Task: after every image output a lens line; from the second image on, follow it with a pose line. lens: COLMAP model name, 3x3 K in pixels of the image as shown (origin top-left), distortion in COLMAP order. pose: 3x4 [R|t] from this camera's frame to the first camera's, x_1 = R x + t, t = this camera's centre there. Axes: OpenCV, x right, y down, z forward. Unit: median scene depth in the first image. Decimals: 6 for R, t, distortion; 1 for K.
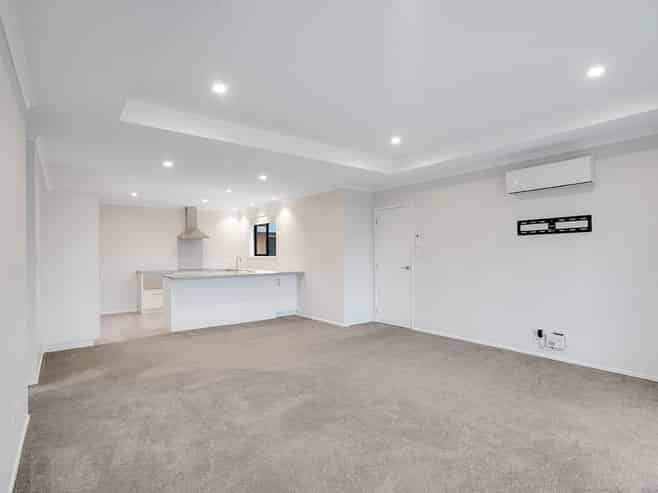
lens RADIAL K [[342.1, 0, 329.0], [0, 342.1, 246.5], [0, 0, 1]] dist [-0.002959, 0.000086]
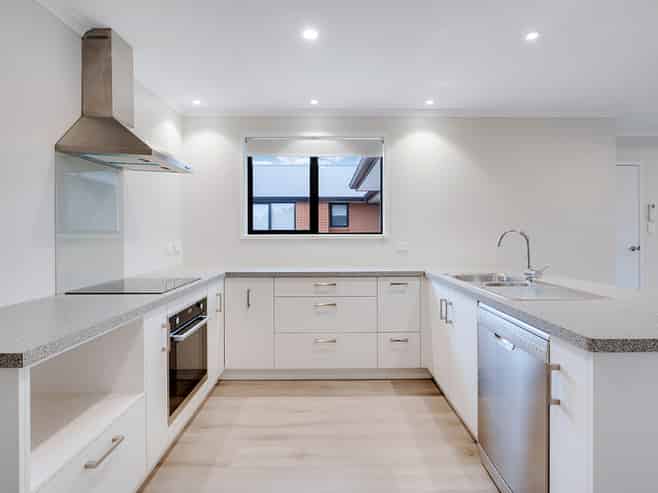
lens RADIAL K [[345.2, 0, 330.5], [0, 345.2, 229.1], [0, 0, 1]] dist [-0.003708, -0.000056]
pose [[0.594090, 0.010421, 0.804331, -1.007550], [-0.017410, 0.999848, -0.000095, 0.042274], [-0.804210, -0.013947, 0.594181, 1.446098]]
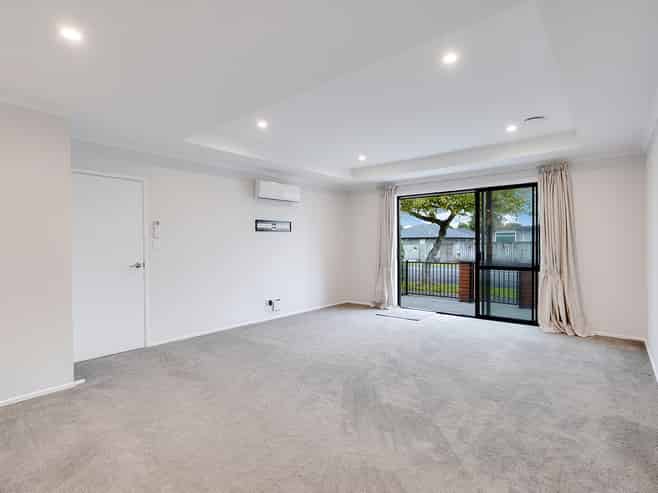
lens RADIAL K [[342.1, 0, 329.0], [0, 342.1, 246.5], [0, 0, 1]] dist [-0.002959, 0.000086]
pose [[-0.211174, -0.002405, 0.977445, -0.752383], [-0.016897, 0.999857, -0.001191, 0.021652], [-0.977302, -0.016768, -0.211185, 1.009068]]
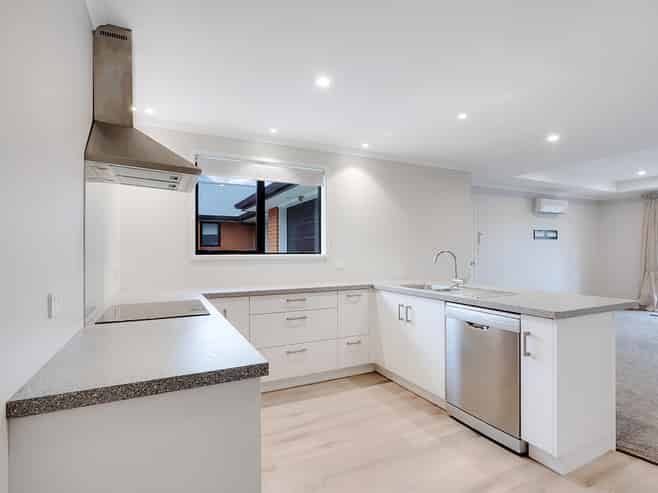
lens RADIAL K [[342.1, 0, 329.0], [0, 342.1, 246.5], [0, 0, 1]] dist [-0.002959, 0.000086]
pose [[0.186572, 0.018433, 0.982268, -1.182001], [-0.019623, 0.999694, -0.015033, 0.044913], [-0.982245, -0.016470, 0.186877, 1.646514]]
